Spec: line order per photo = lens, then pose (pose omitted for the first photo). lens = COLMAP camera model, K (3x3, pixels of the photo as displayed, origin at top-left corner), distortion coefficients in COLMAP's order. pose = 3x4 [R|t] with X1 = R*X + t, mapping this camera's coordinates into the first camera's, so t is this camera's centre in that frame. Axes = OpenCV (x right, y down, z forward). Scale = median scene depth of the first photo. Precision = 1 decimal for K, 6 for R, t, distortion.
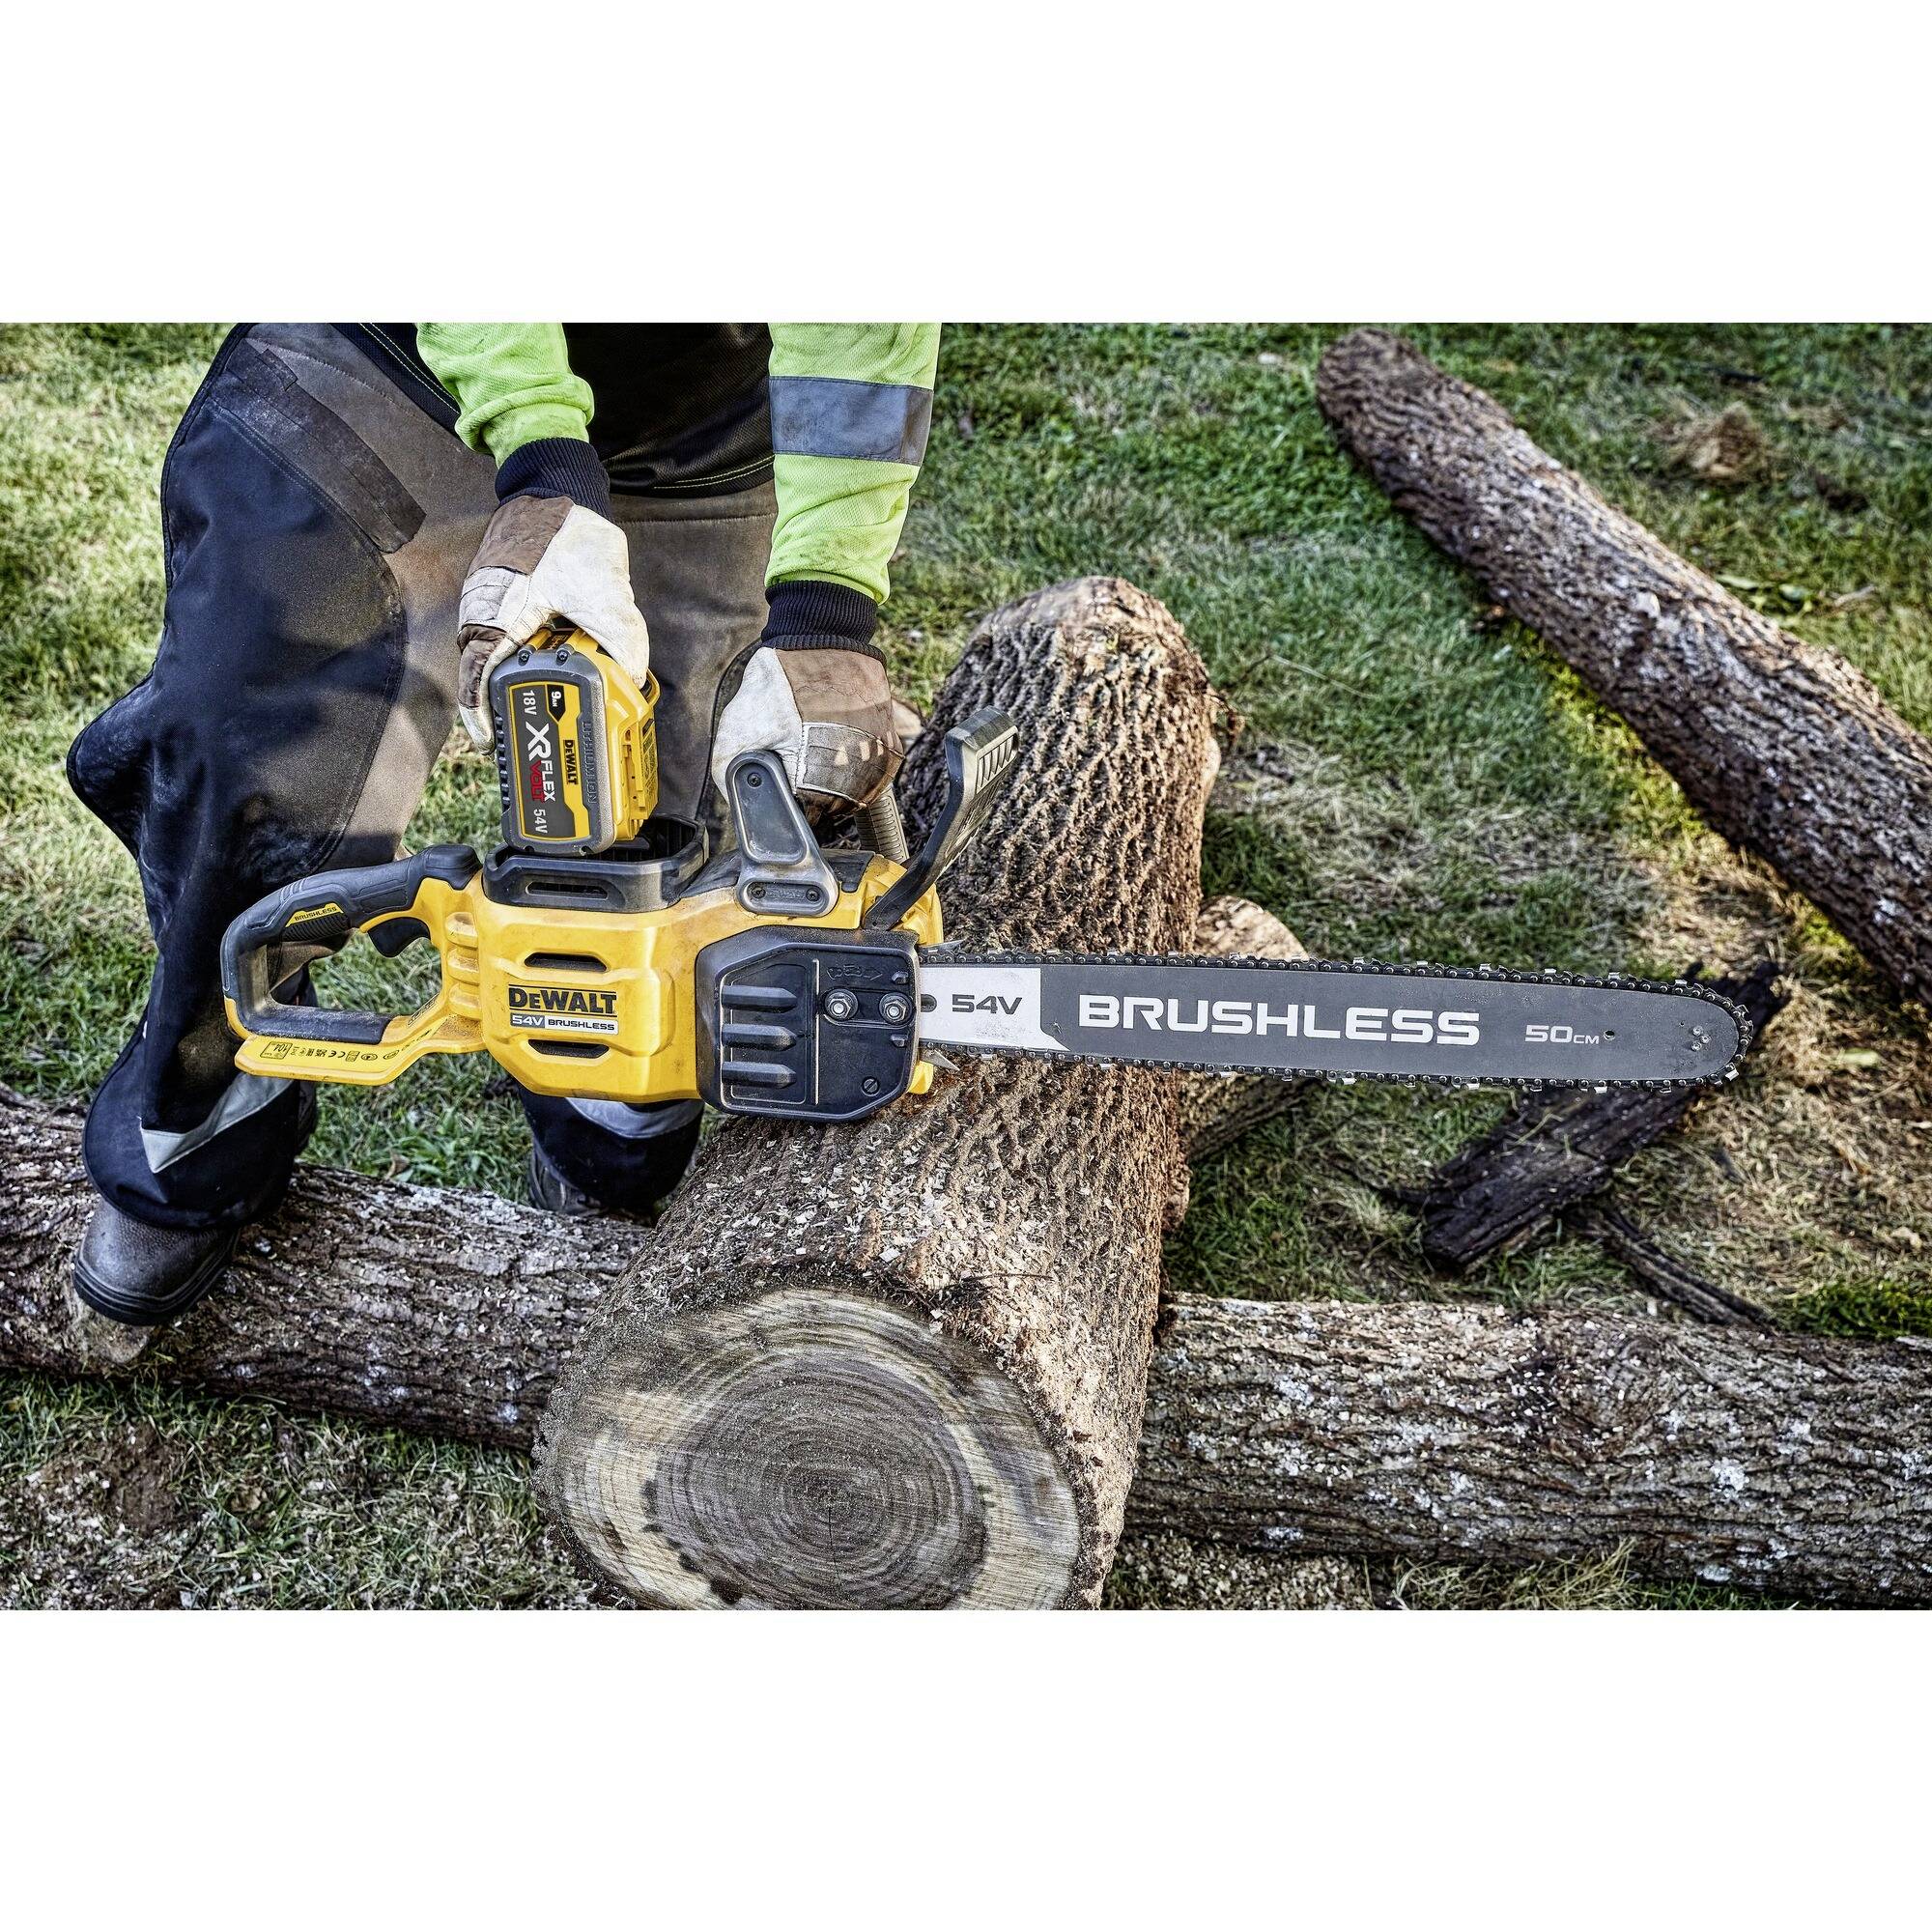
lens RADIAL K [[1856.9, 0, 966.0], [0, 1856.9, 966.0], [0, 0, 1]] dist [-0.000215, -0.437481]
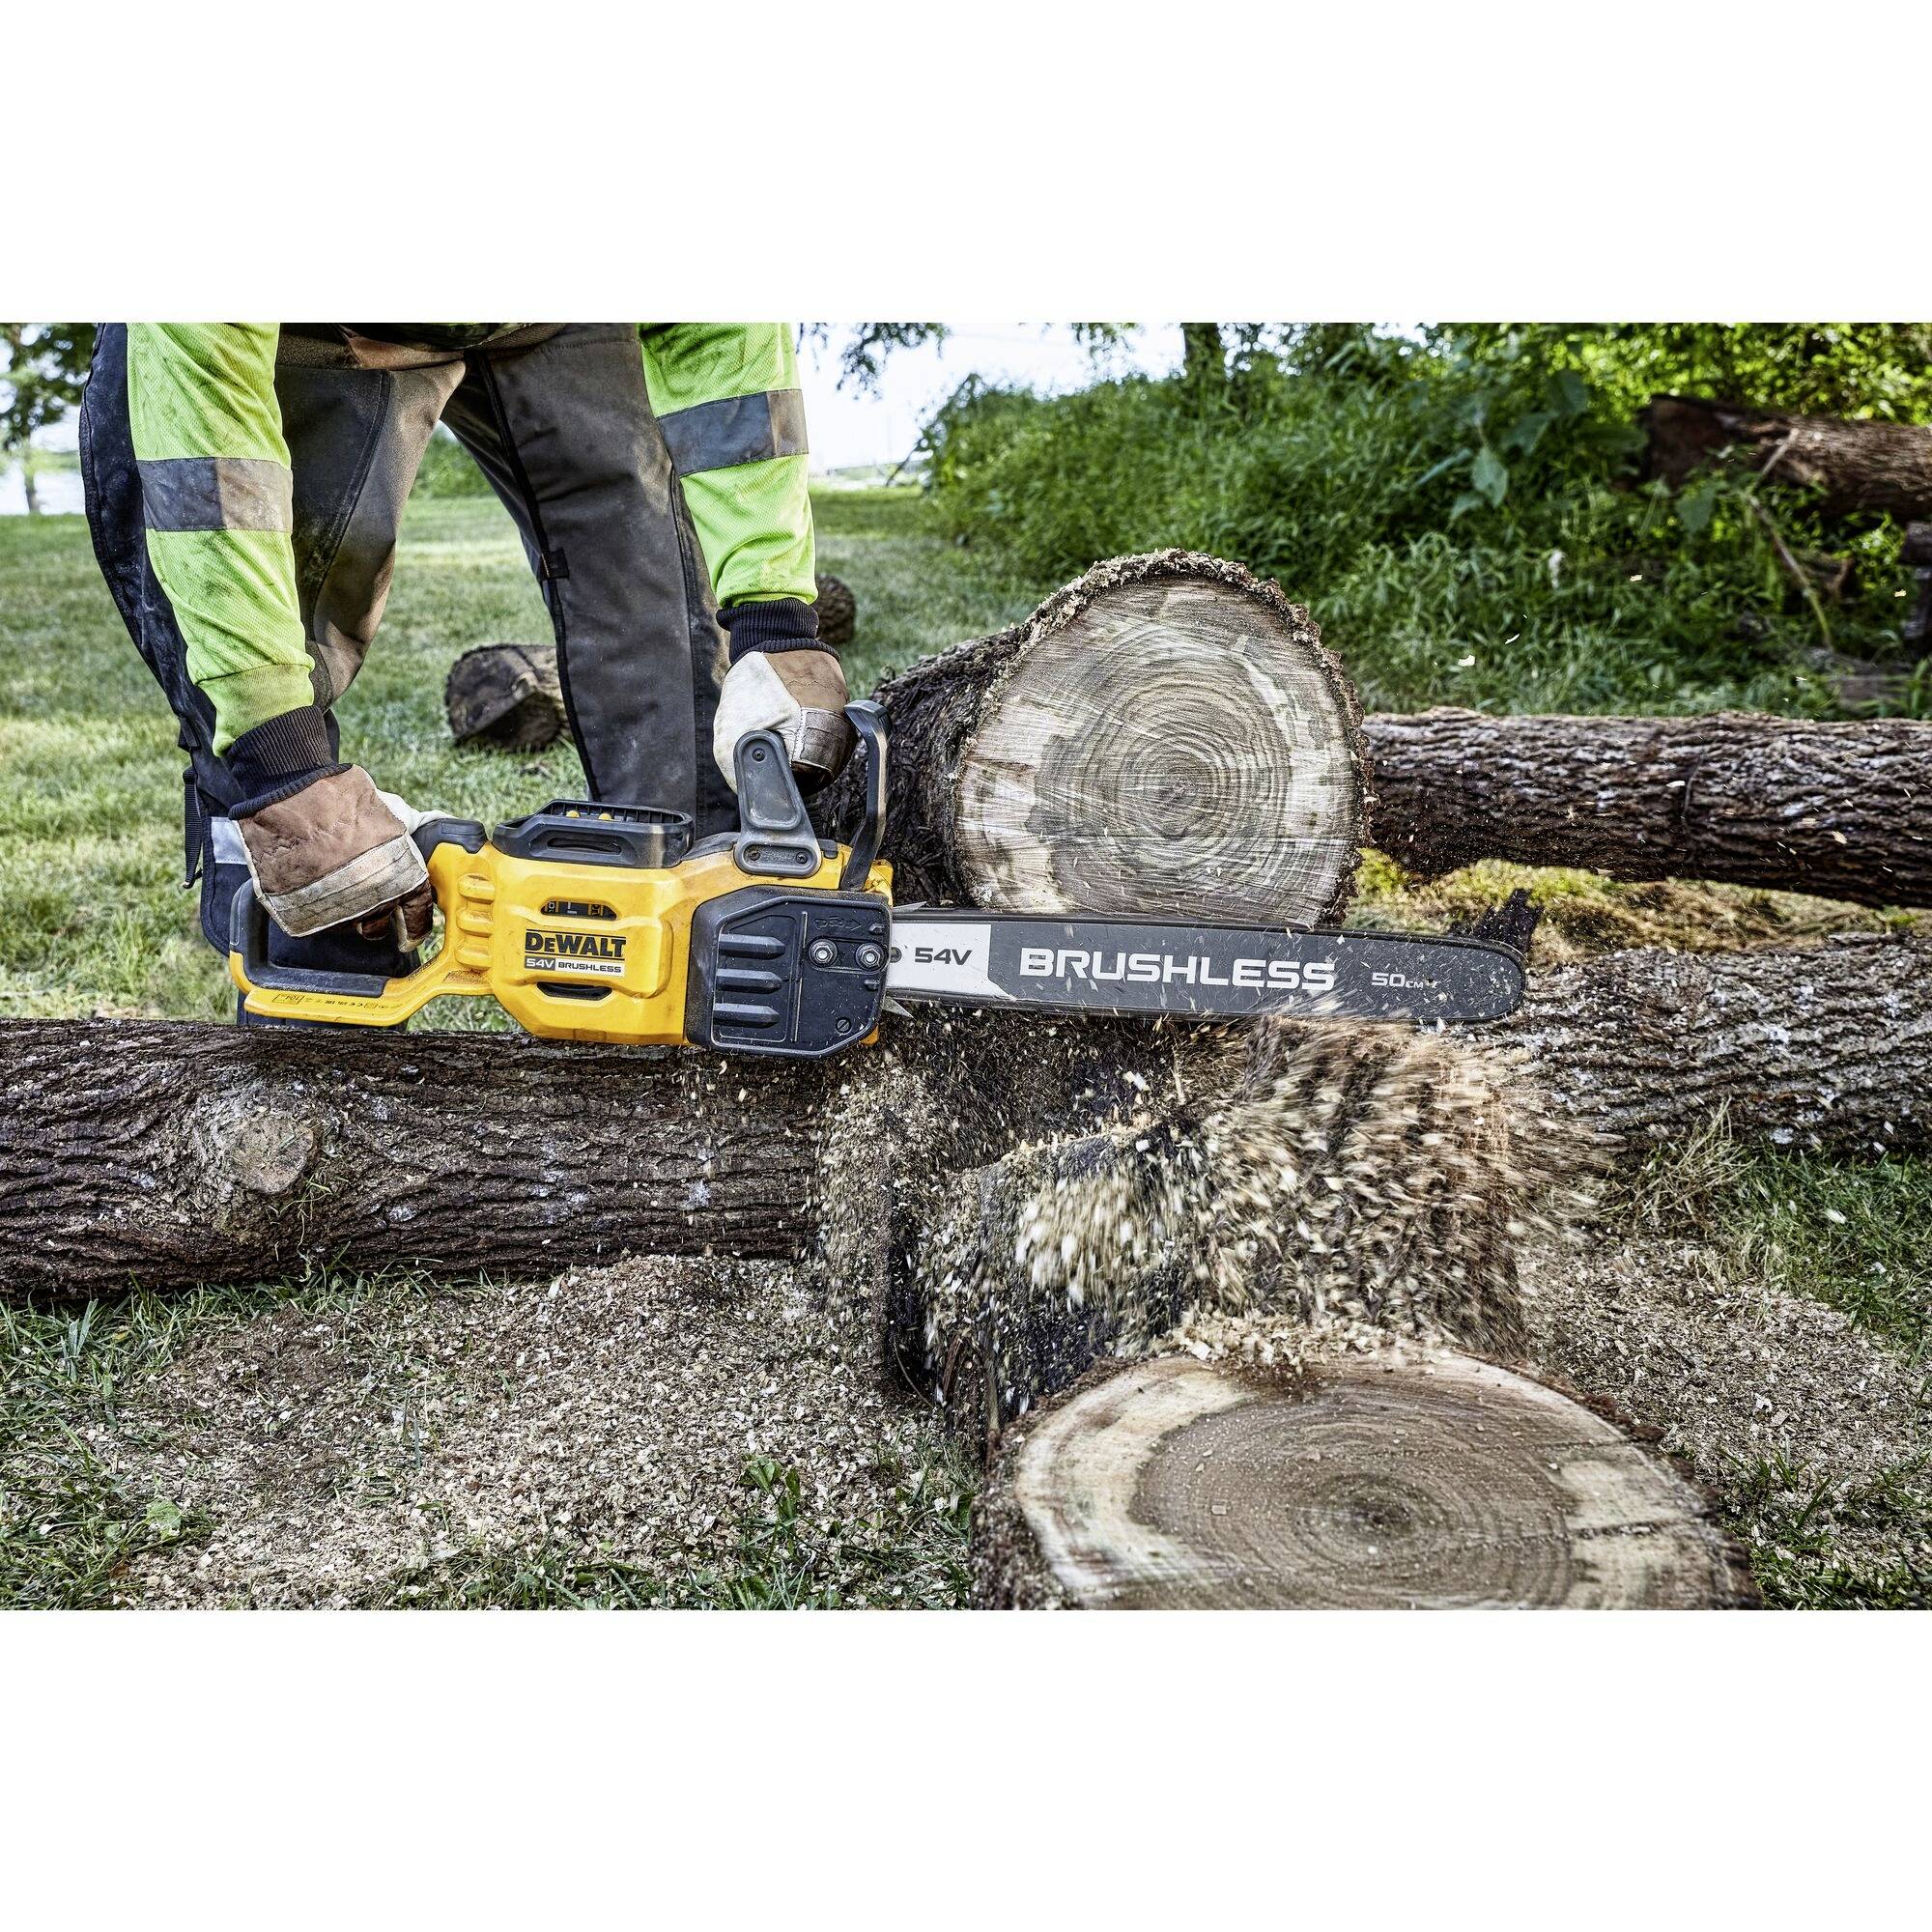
lens RADIAL K [[1856.9, 0, 966.0], [0, 1856.9, 966.0], [0, 0, 1]] dist [-0.000215, -0.437481]
pose [[0.964251, 0.025940, 0.263720, -0.289127], [0.013127, 0.989299, -0.145307, 0.200495], [-0.264667, 0.143574, 0.953592, -0.135257]]
